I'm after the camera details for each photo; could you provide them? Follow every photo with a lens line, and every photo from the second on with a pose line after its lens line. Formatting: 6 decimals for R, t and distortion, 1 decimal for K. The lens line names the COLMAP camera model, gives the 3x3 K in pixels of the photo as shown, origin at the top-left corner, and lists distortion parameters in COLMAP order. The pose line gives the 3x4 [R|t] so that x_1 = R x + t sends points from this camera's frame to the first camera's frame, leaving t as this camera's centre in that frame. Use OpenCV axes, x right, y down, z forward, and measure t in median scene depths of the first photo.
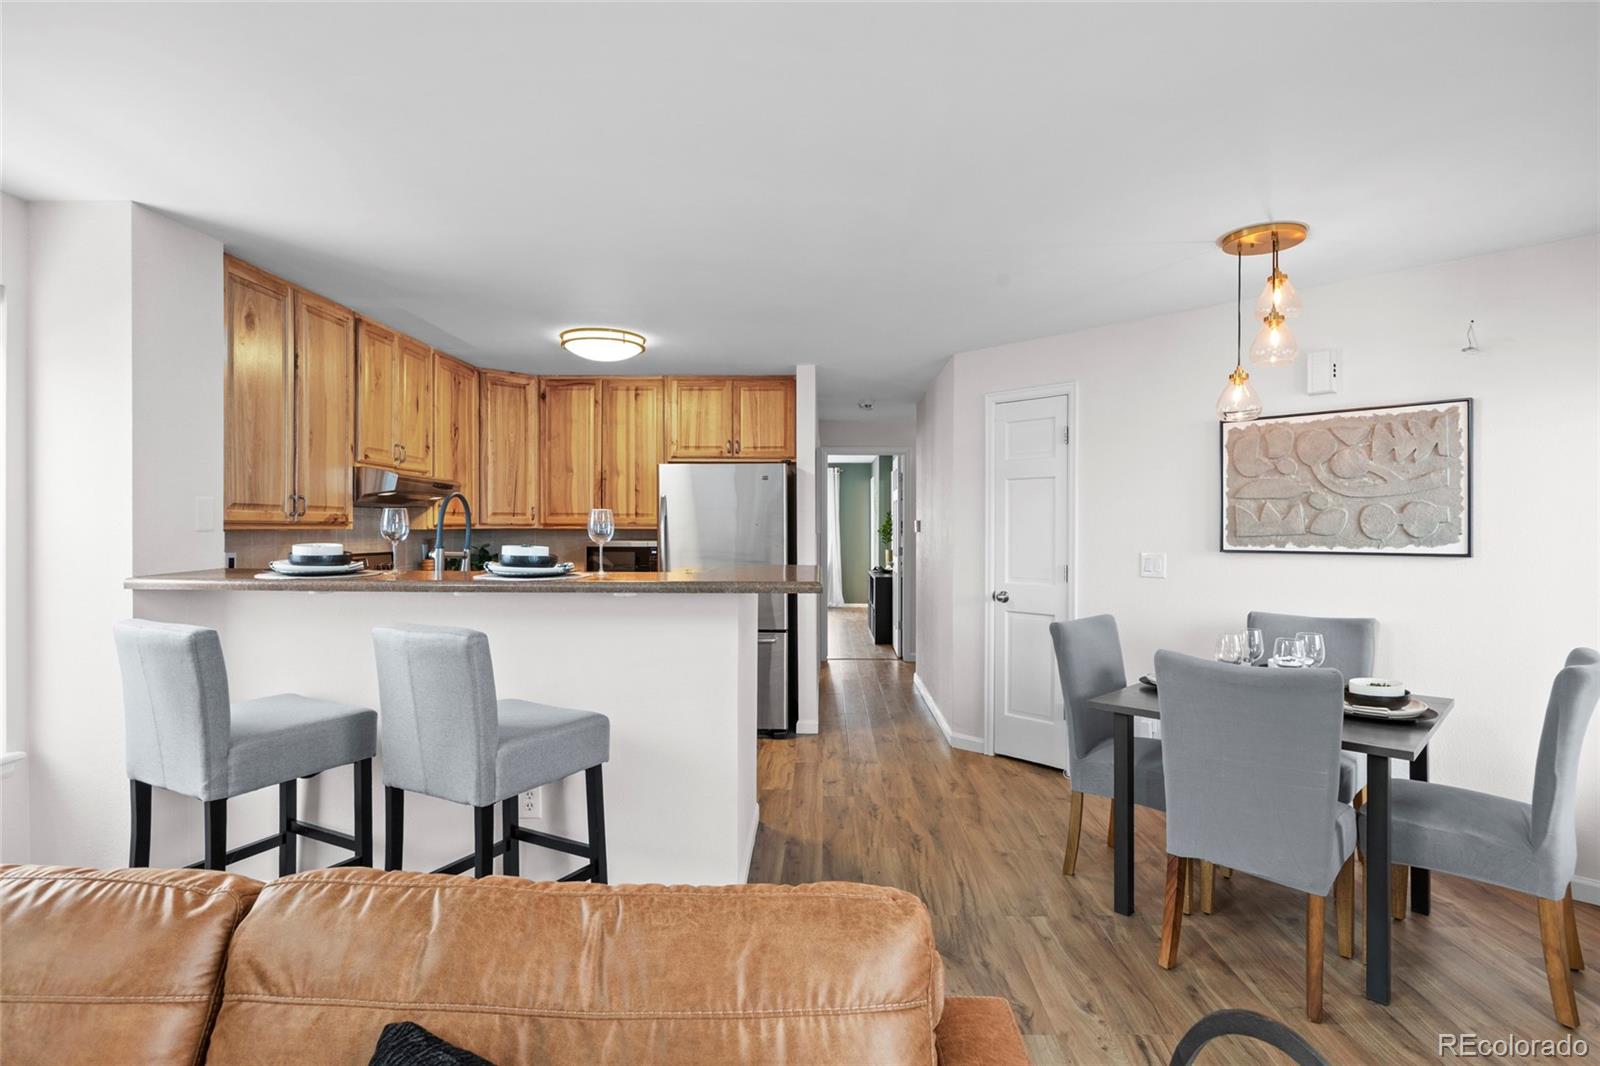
lens RADIAL K [[796.9, 0, 806.6], [0, 796.9, 531.8], [0, 0, 1]] dist [-0.012418, 0.001779]
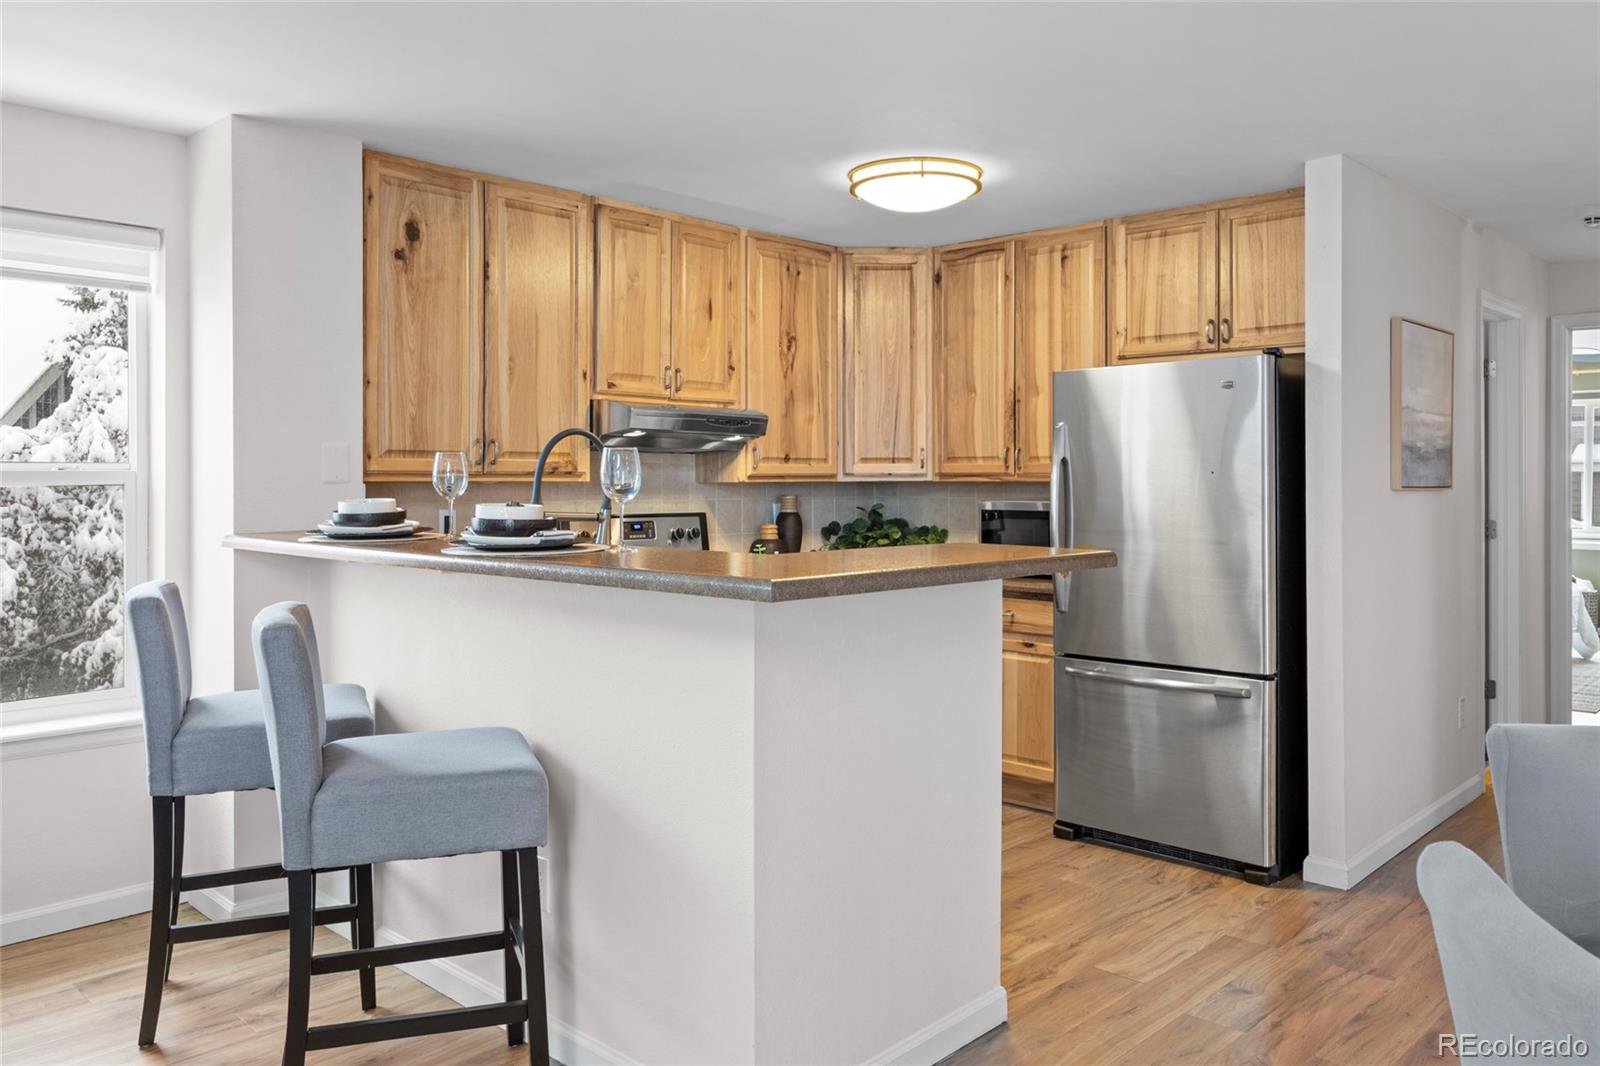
lens RADIAL K [[1203.0, 0, 803.8], [0, 1203.0, 488.8], [0, 0, 1]] dist [0.008737, -0.005957]
pose [[0.740144, 0.002456, -0.672444, 0.373262], [-0.002341, 0.999997, 0.001076, 0.001947], [0.672445, 0.000778, 0.740147, 0.290433]]
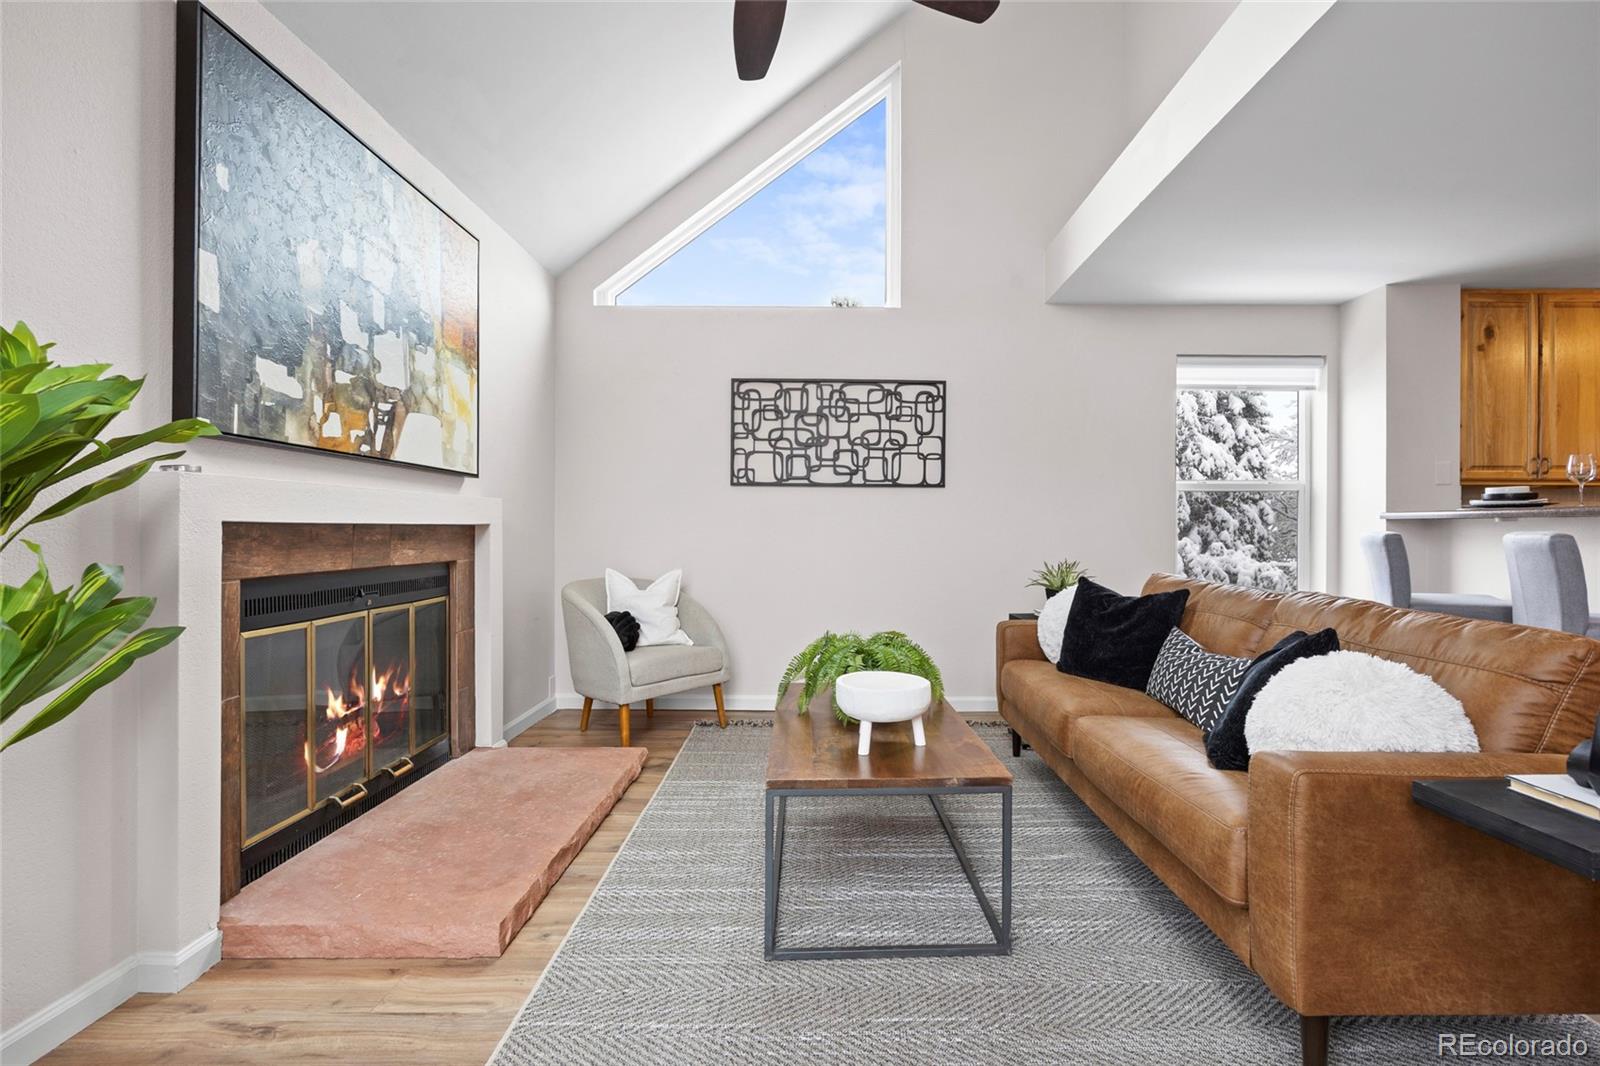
lens RADIAL K [[714.6, 0, 825.8], [0, 714.6, 533.5], [0, 0, 1]] dist [-0.005445, 0.002299]
pose [[0.023637, -0.002027, -0.999719, 0.412041], [-0.008389, 0.999962, -0.002226, 0.077956], [0.999685, 0.008439, 0.023619, -0.136628]]
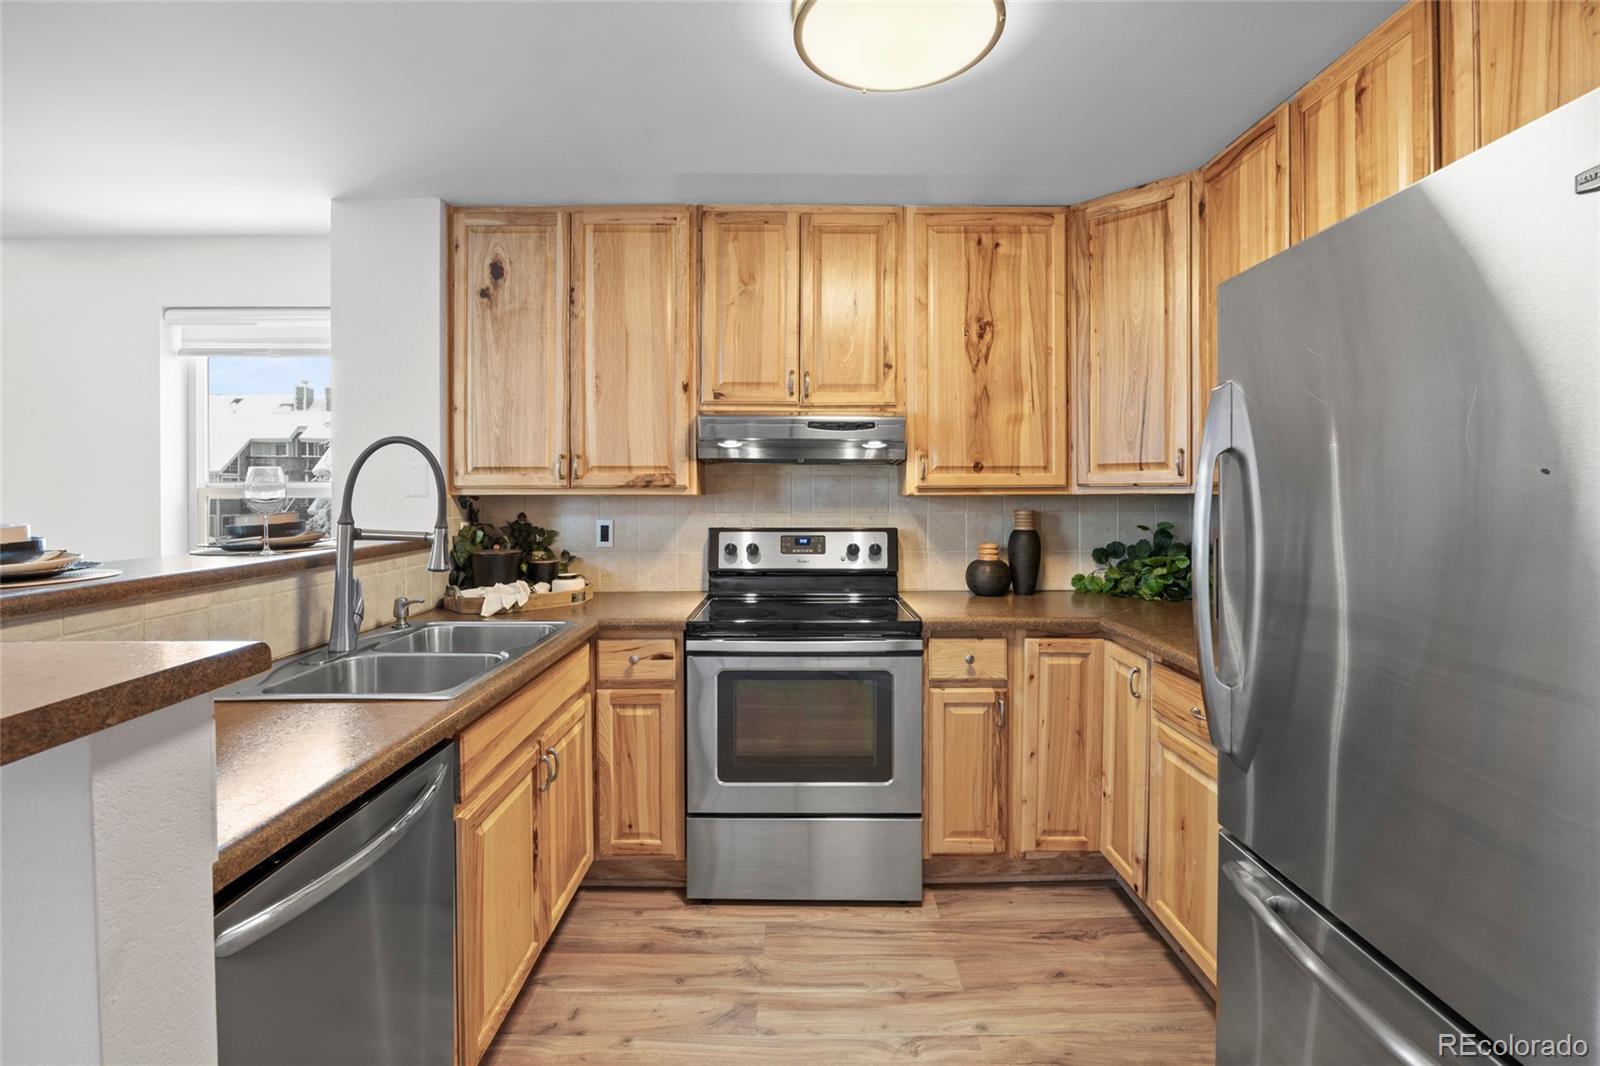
lens RADIAL K [[714.6, 0, 811.0], [0, 714.6, 496.7], [0, 0, 1]] dist [-0.005445, 0.002299]
pose [[0.032313, 0.004632, -0.999467, 0.116250], [-0.003617, 0.999983, 0.004517, -0.005054], [0.999471, 0.003469, 0.032330, 1.125824]]
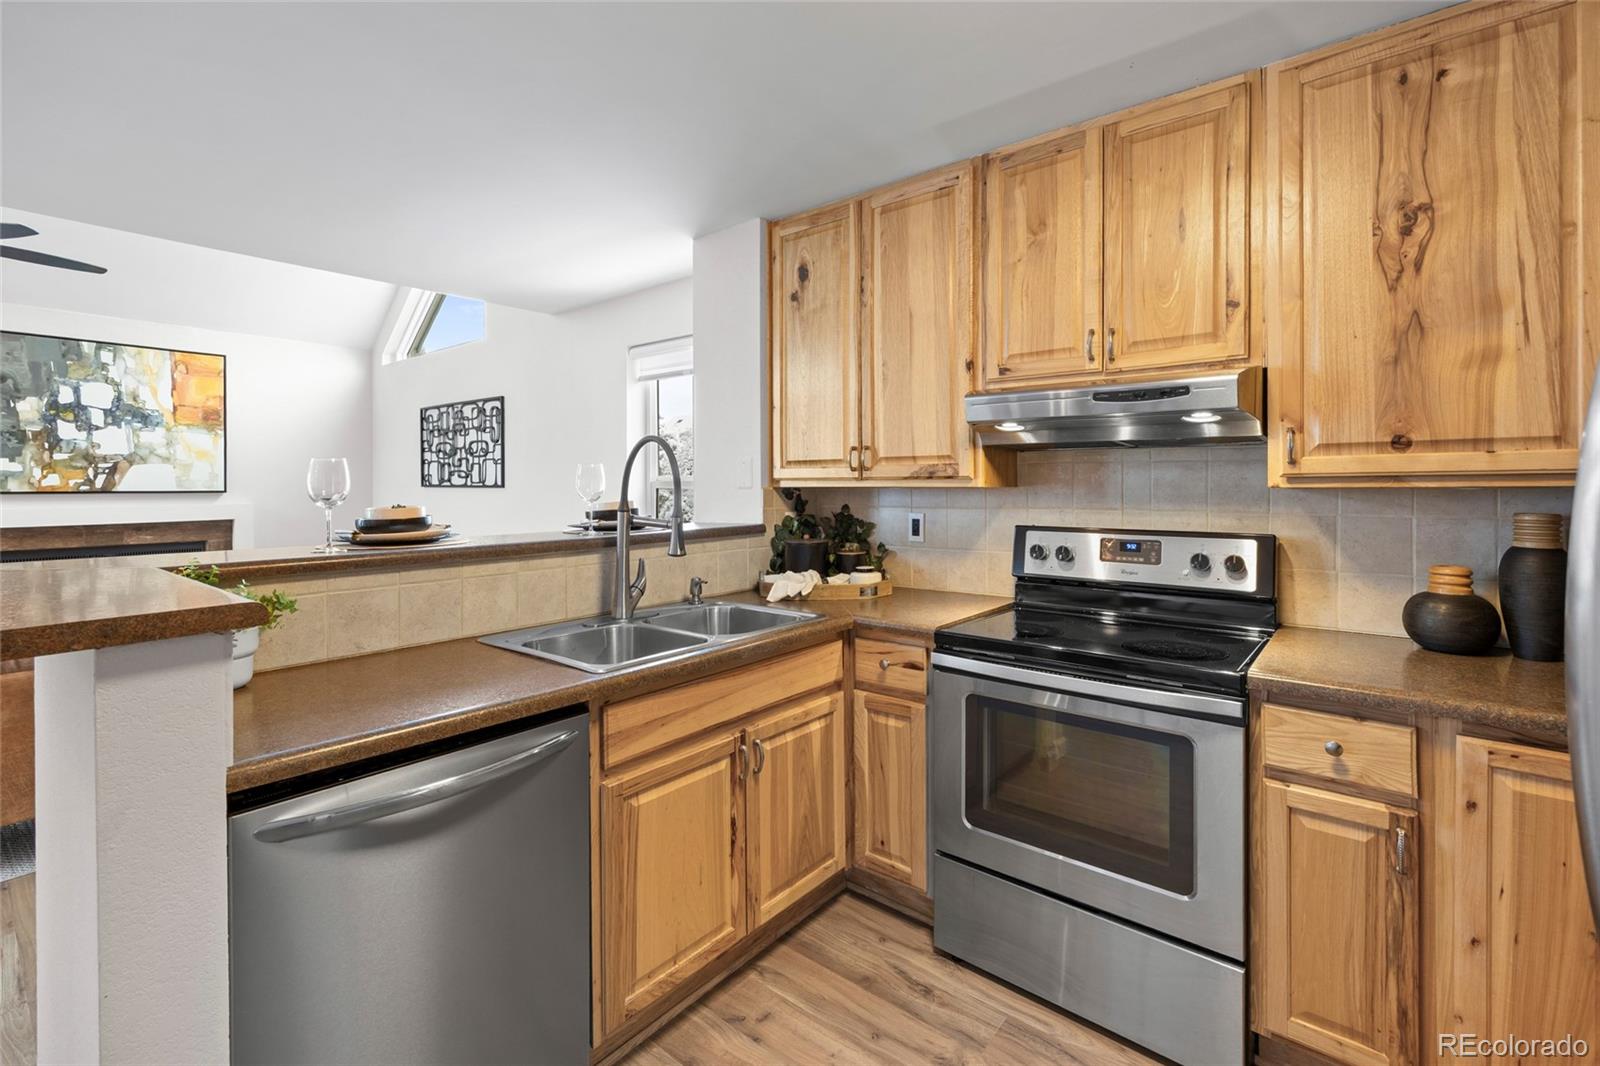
lens RADIAL K [[714.6, 0, 804.2], [0, 714.6, 486.4], [0, 0, 1]] dist [-0.005445, 0.002299]
pose [[-0.614196, 0.000606, -0.789154, -0.013074], [-0.002360, 0.999994, 0.002604, -0.004975], [0.789150, 0.003462, -0.614190, 1.292524]]
